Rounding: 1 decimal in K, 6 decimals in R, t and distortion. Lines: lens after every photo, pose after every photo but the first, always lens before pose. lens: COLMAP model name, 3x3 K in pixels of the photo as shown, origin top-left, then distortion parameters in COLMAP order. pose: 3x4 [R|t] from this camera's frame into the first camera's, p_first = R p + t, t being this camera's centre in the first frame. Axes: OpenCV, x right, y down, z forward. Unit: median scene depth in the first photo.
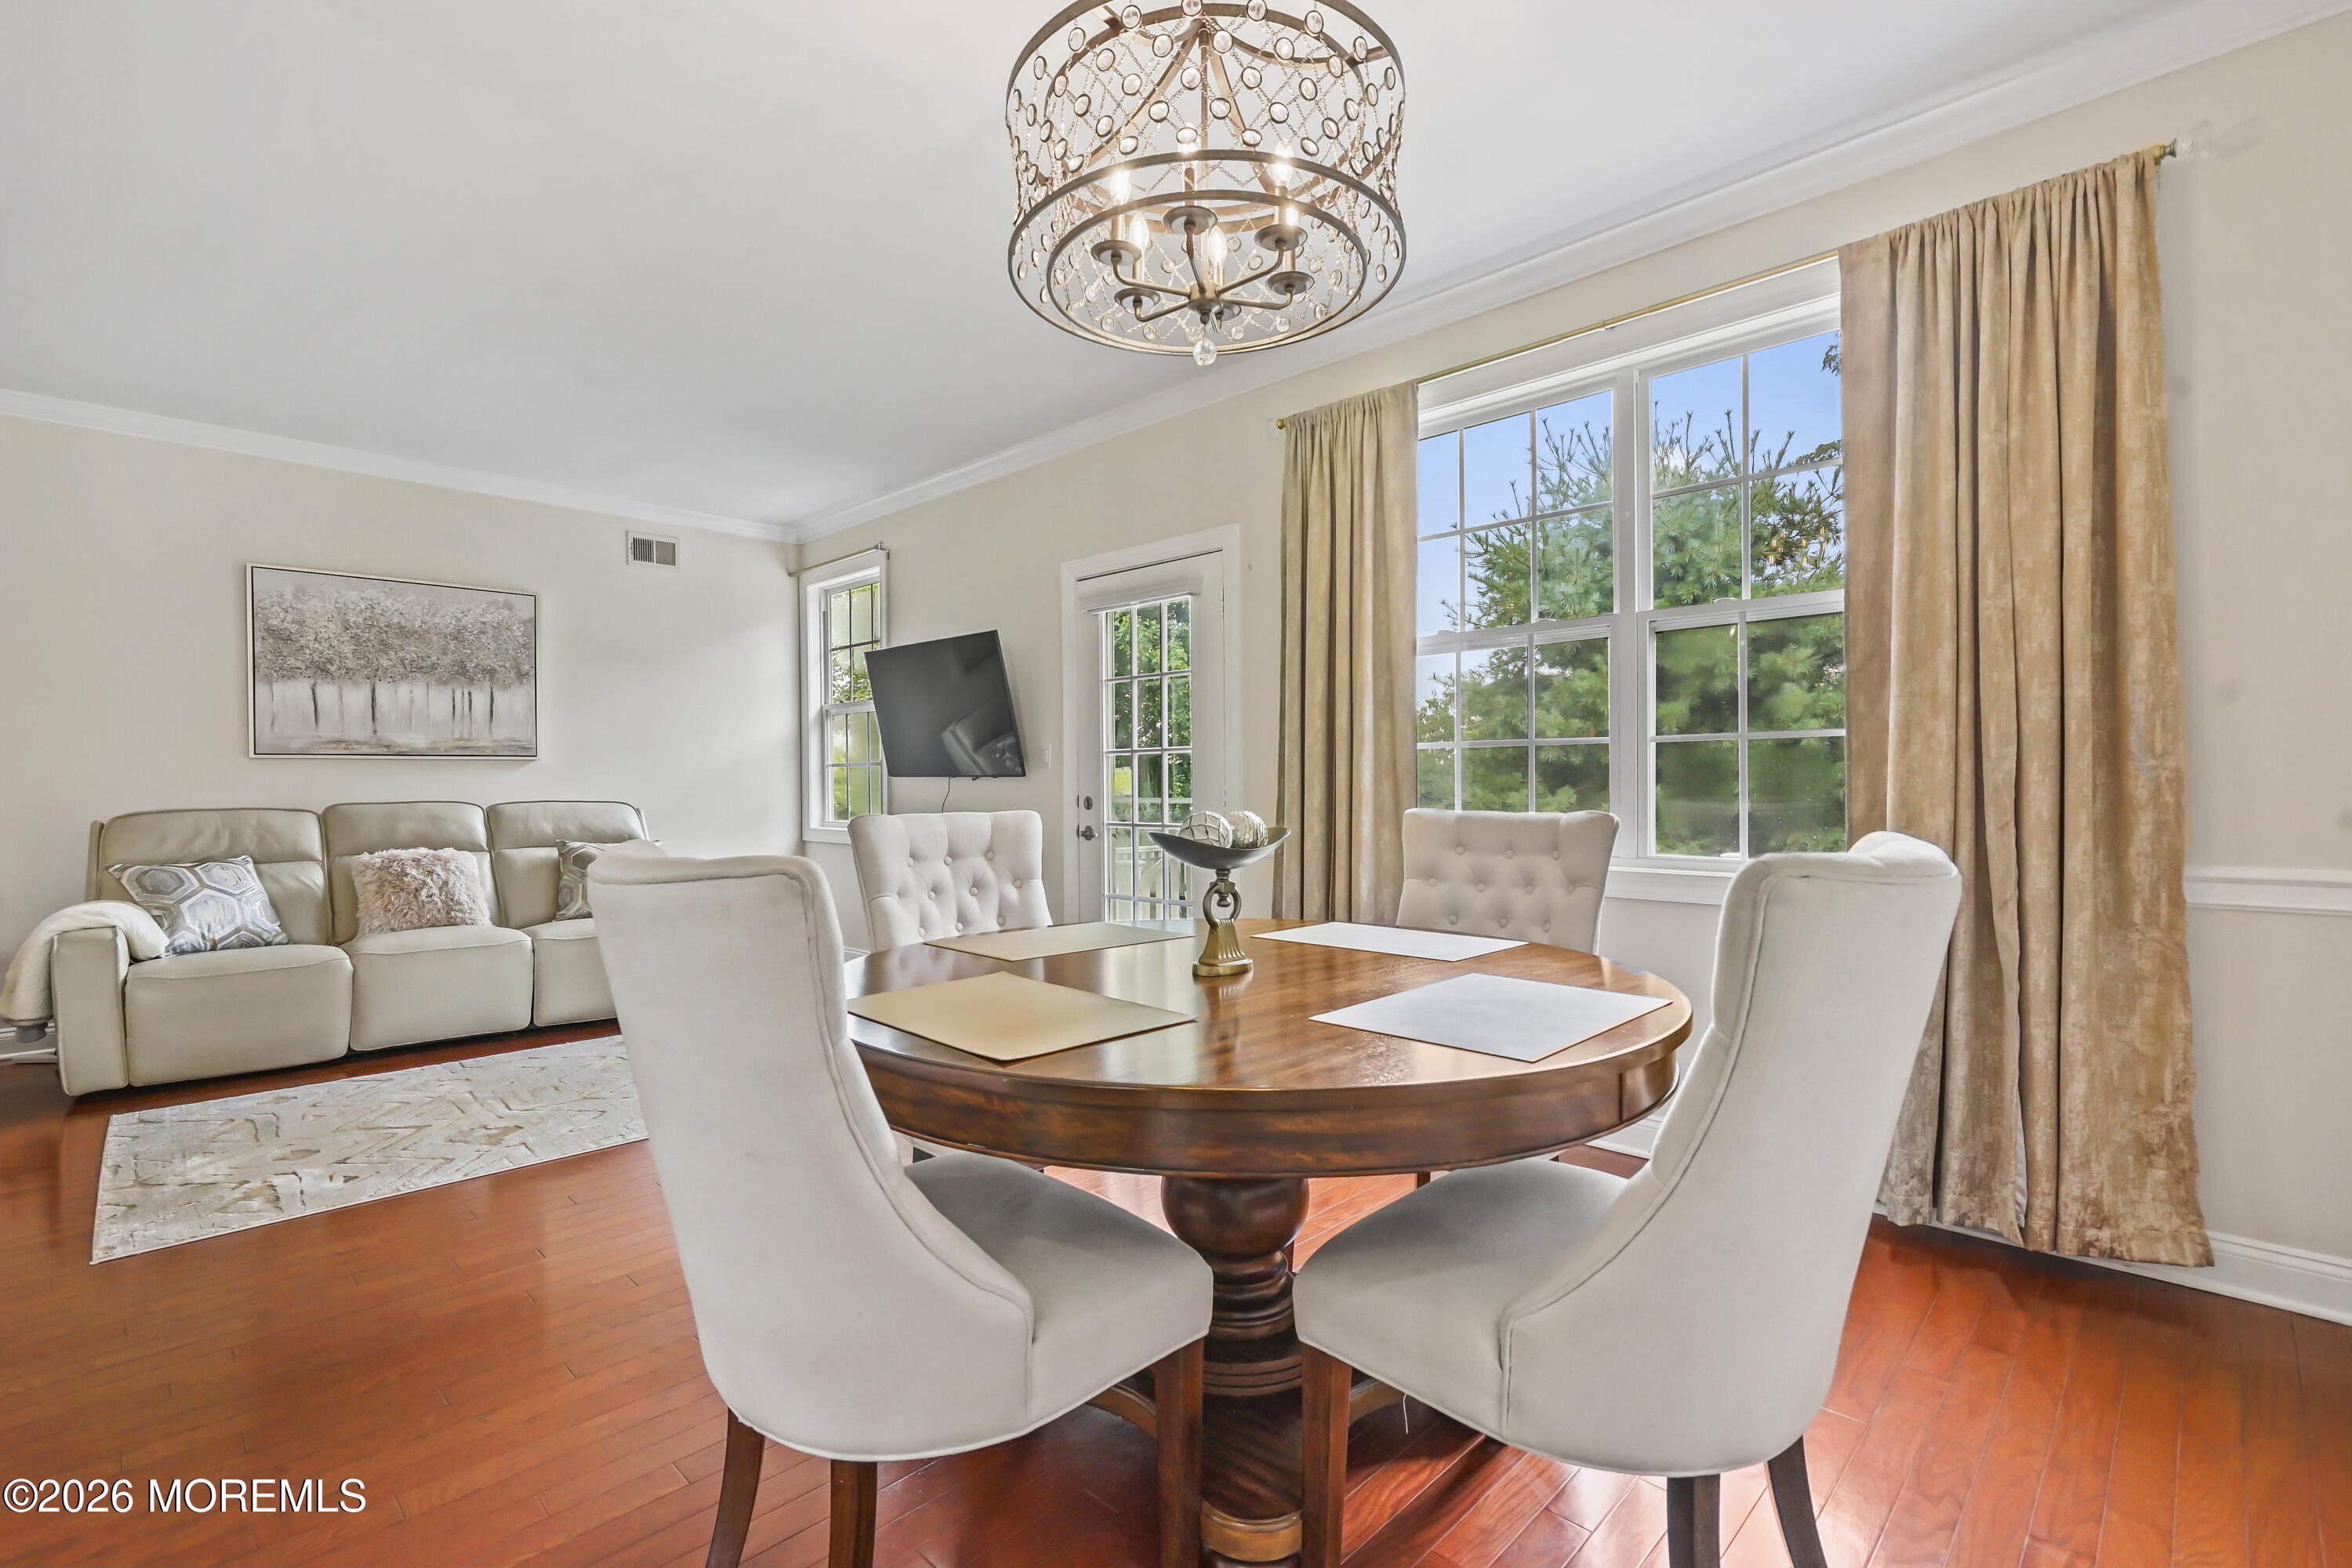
lens RADIAL K [[1065.1, 0, 1161.4], [0, 1065.1, 786.6], [0, 0, 1]] dist [-0.005383, 0.001271]
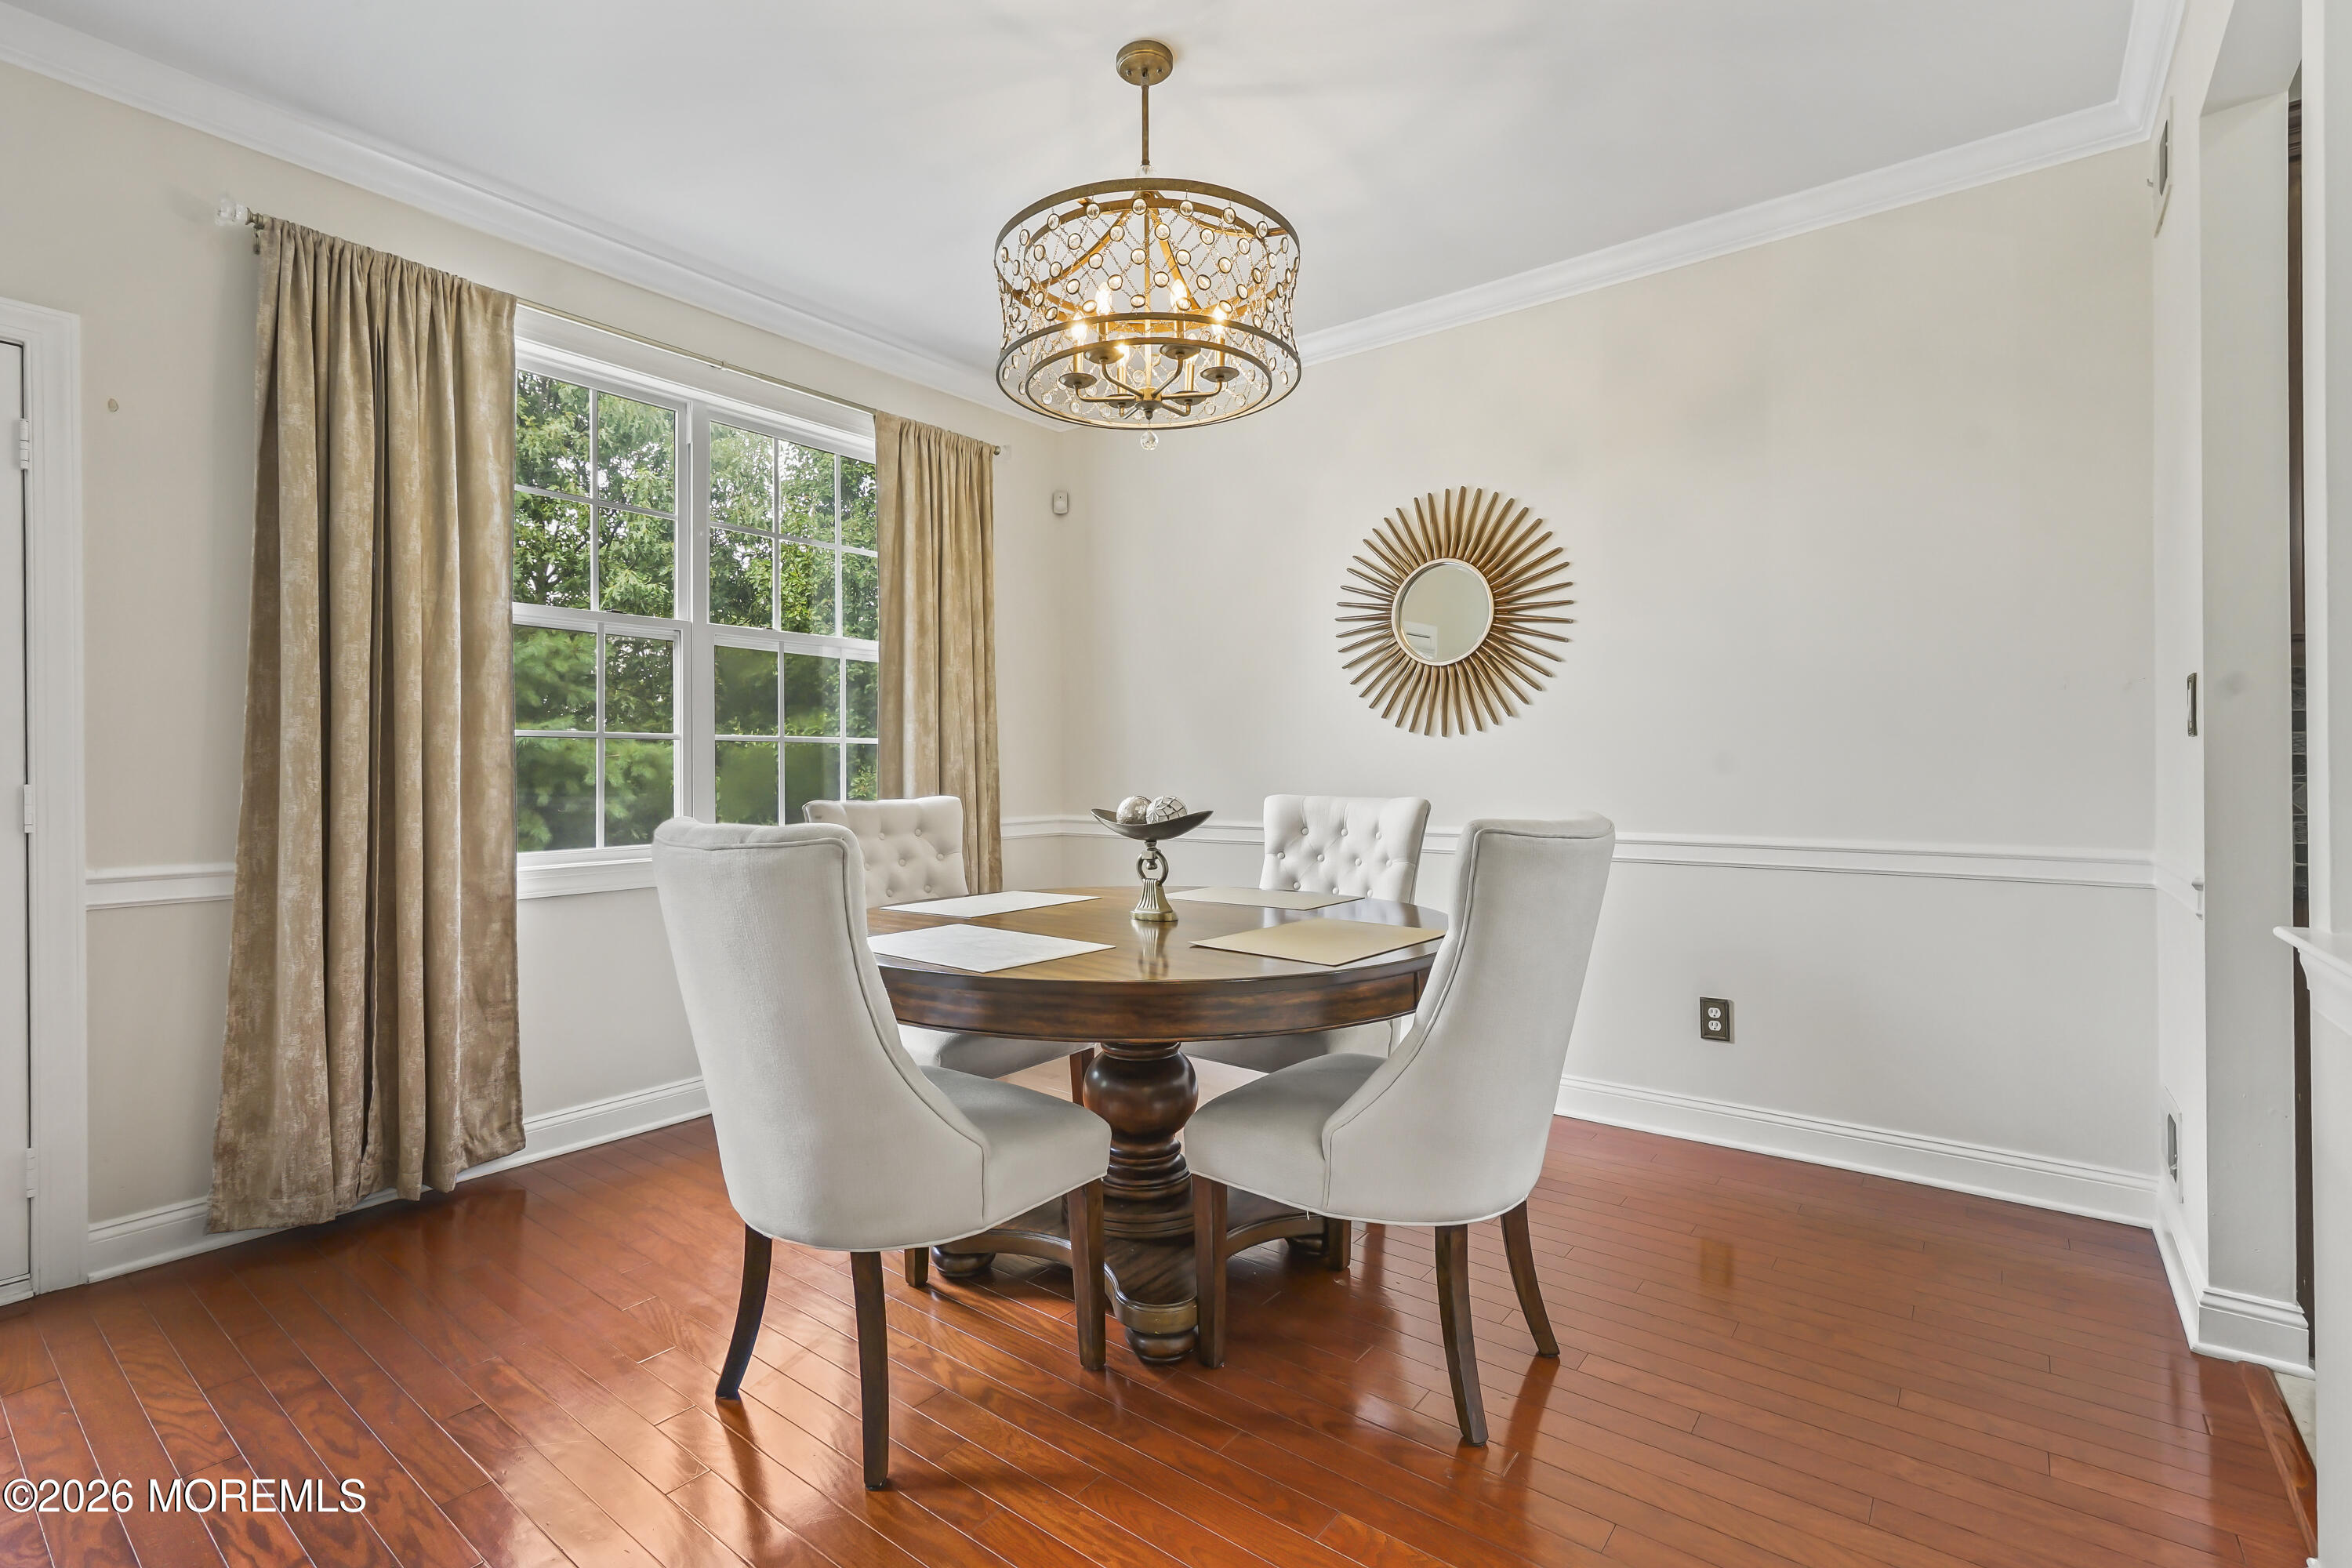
lens RADIAL K [[1065.1, 0, 1162.8], [0, 1065.1, 767.4], [0, 0, 1]] dist [-0.005383, 0.001271]
pose [[-0.124086, 0.009086, 0.992230, -0.490256], [0.010638, 0.999913, -0.007826, -0.000507], [-0.992214, 0.009584, -0.124171, 0.454708]]
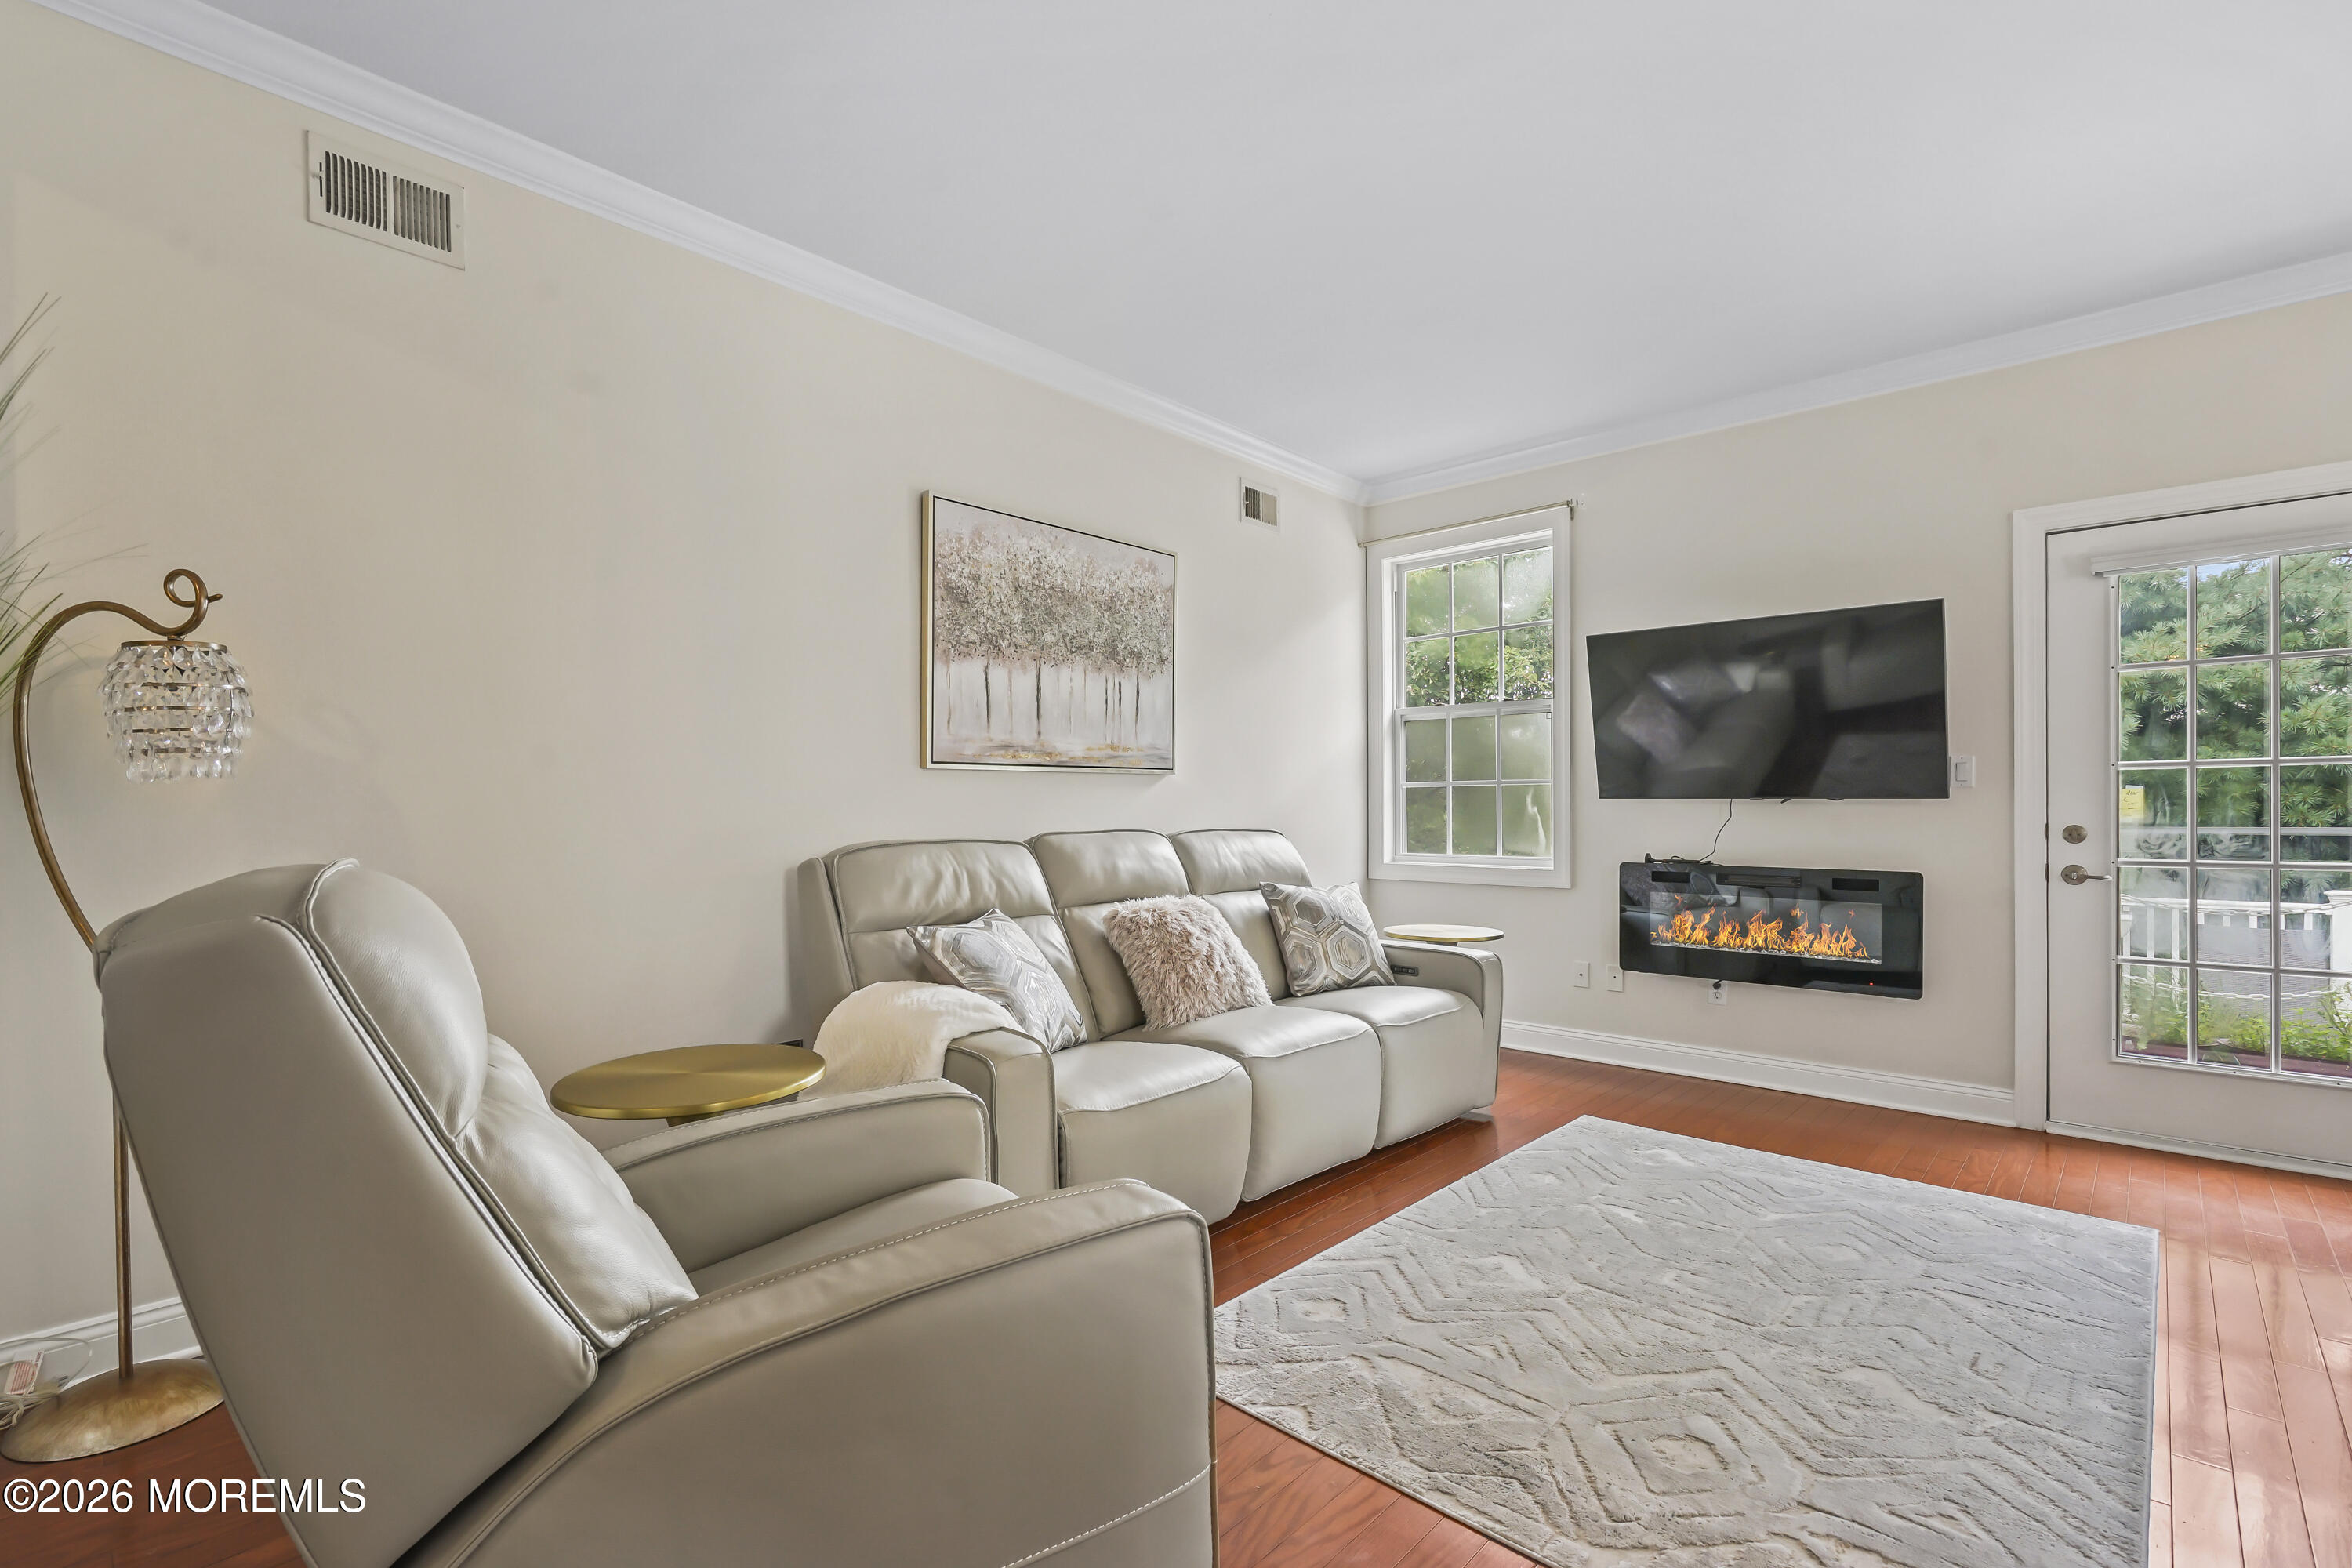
lens RADIAL K [[1065.1, 0, 1158.7], [0, 1065.1, 802.2], [0, 0, 1]] dist [-0.005383, 0.001271]
pose [[0.999327, 0.002980, 0.036568, -0.754550], [-0.002666, 0.999959, -0.008652, 0.001409], [-0.036592, 0.008549, 0.999294, 0.299585]]
